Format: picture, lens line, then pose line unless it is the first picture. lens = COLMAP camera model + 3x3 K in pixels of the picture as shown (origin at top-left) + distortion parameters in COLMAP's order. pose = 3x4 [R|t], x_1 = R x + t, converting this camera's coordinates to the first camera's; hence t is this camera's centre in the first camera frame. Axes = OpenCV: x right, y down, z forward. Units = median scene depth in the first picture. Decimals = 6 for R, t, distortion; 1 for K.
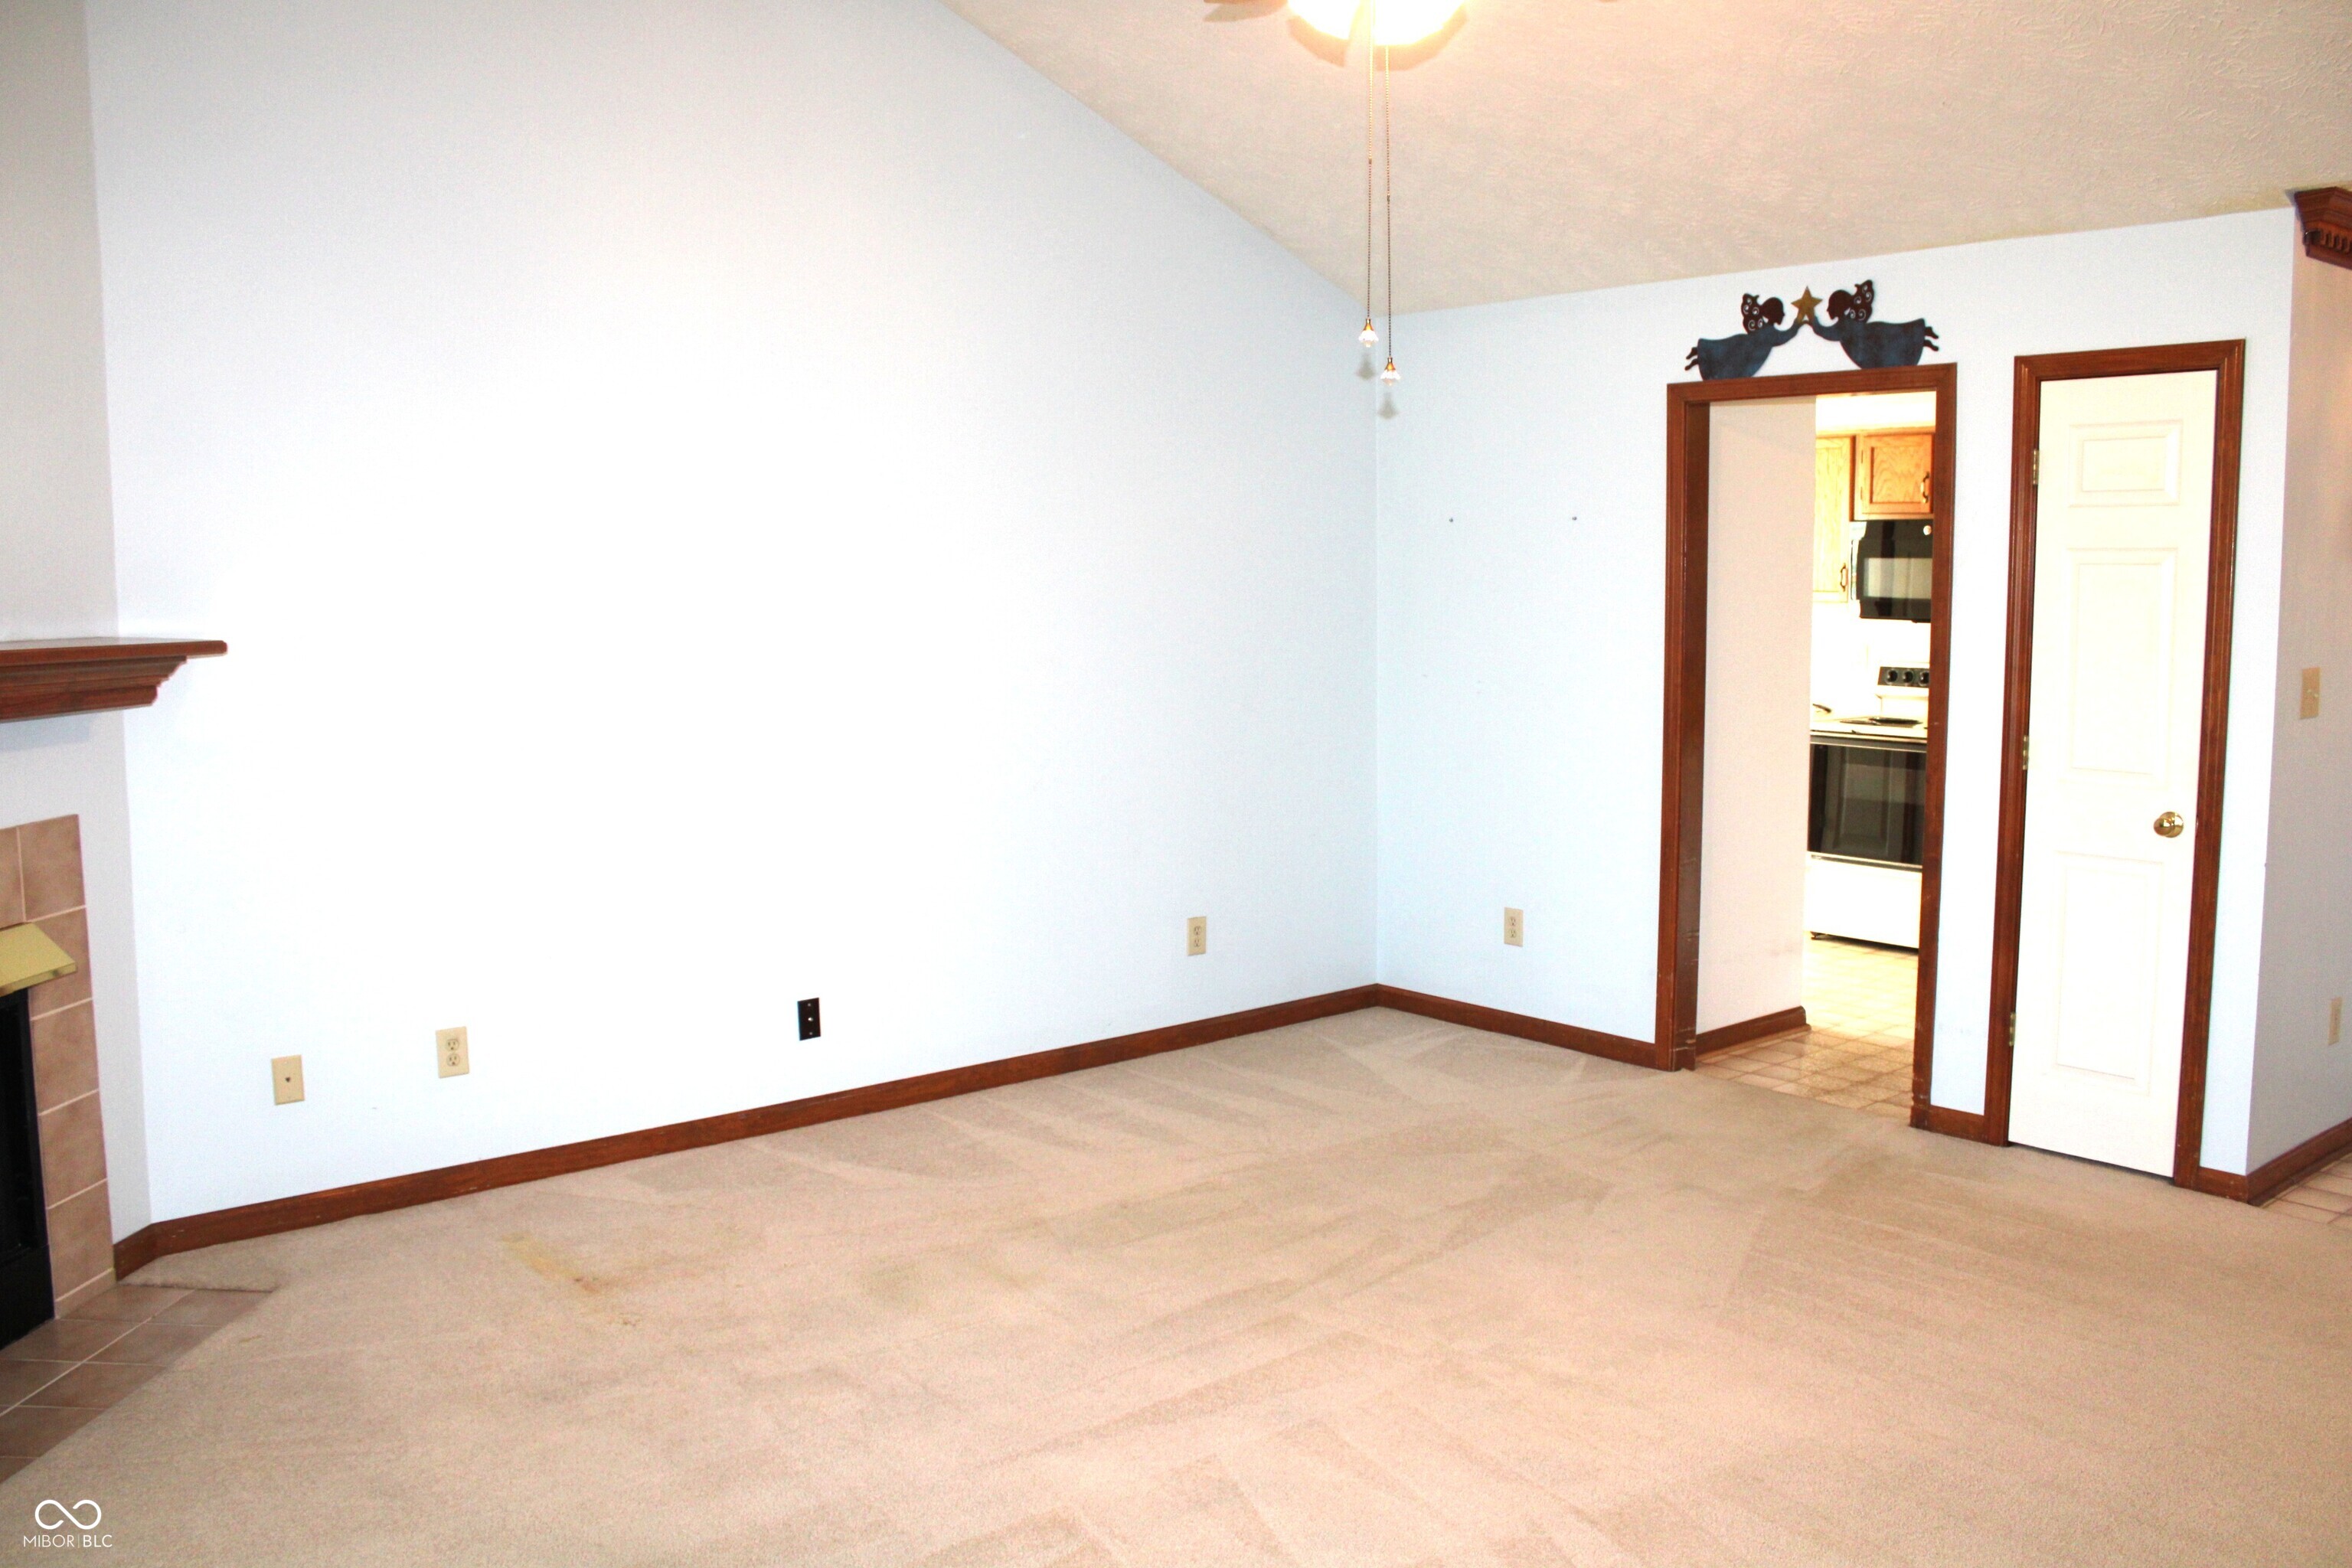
lens RADIAL K [[1990.7, 0, 1176.0], [0, 1990.7, 784.0], [0, 0, 1]] dist [0.007561, 0.012937]
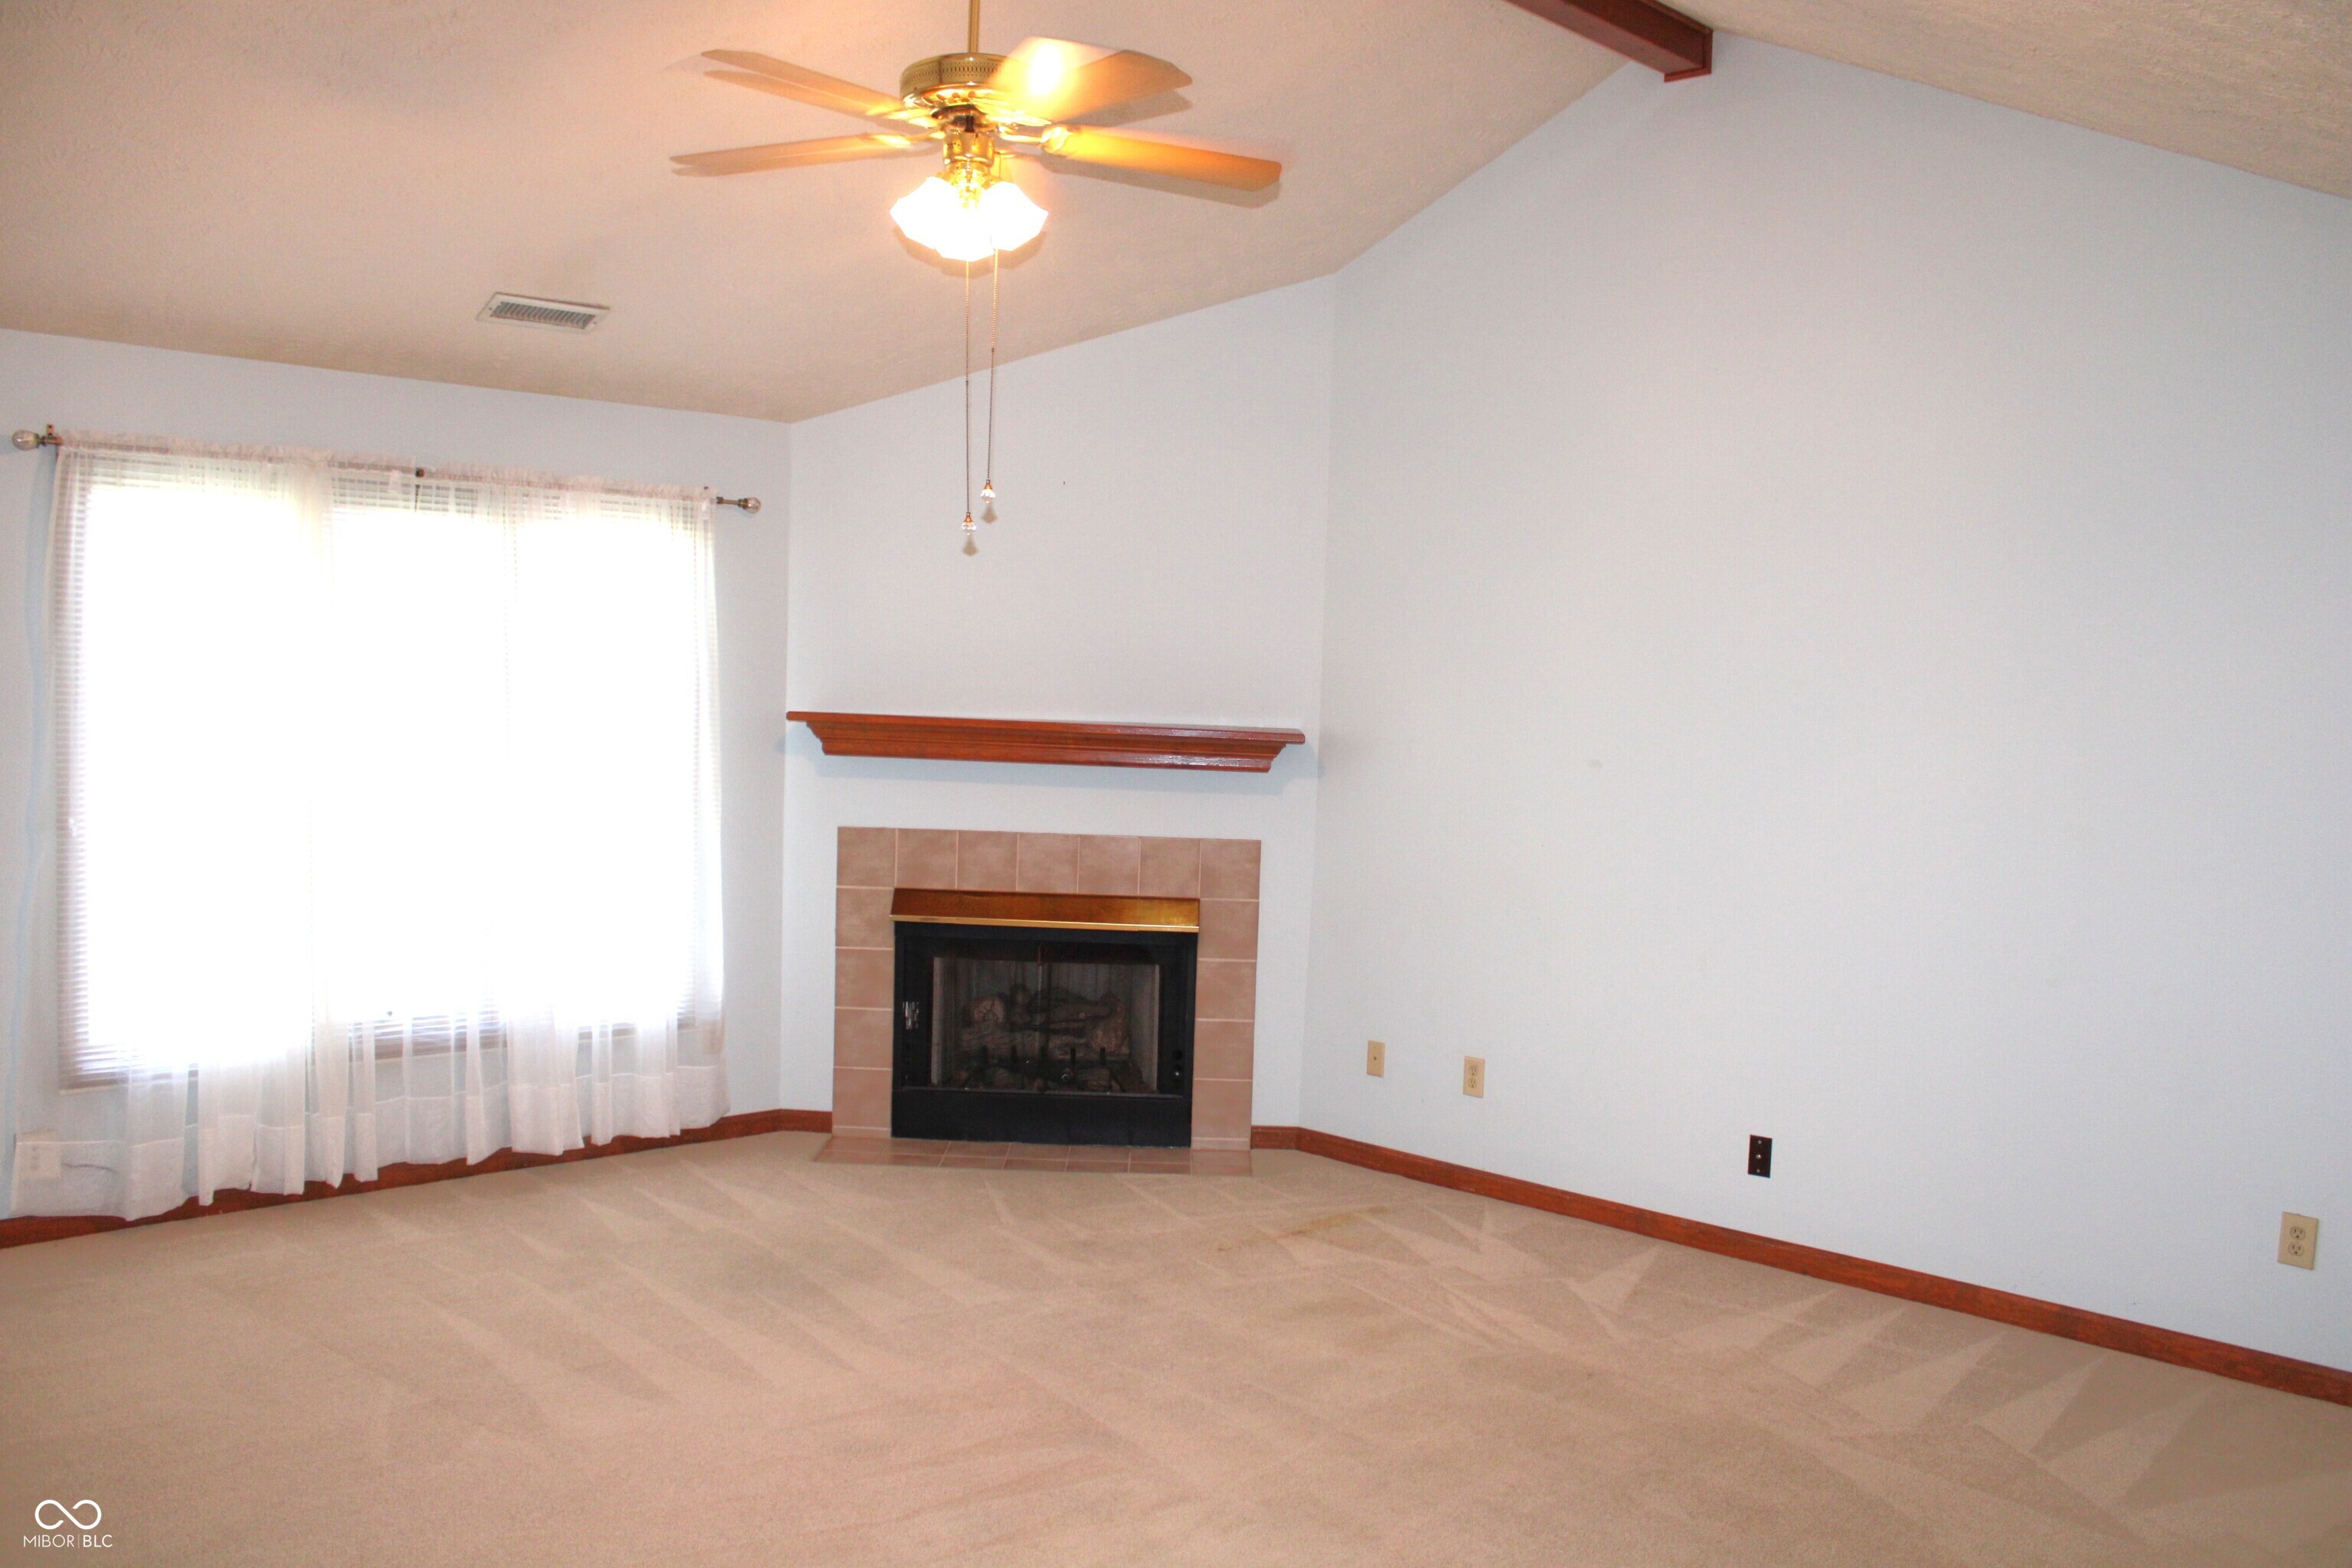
lens RADIAL K [[1990.7, 0, 1176.0], [0, 1990.7, 784.0], [0, 0, 1]] dist [0.007561, 0.012937]
pose [[0.145095, 0.048275, -0.988239, 0.977150], [-0.161792, 0.986522, 0.024436, -0.056282], [0.976100, 0.156344, 0.150950, 0.693390]]
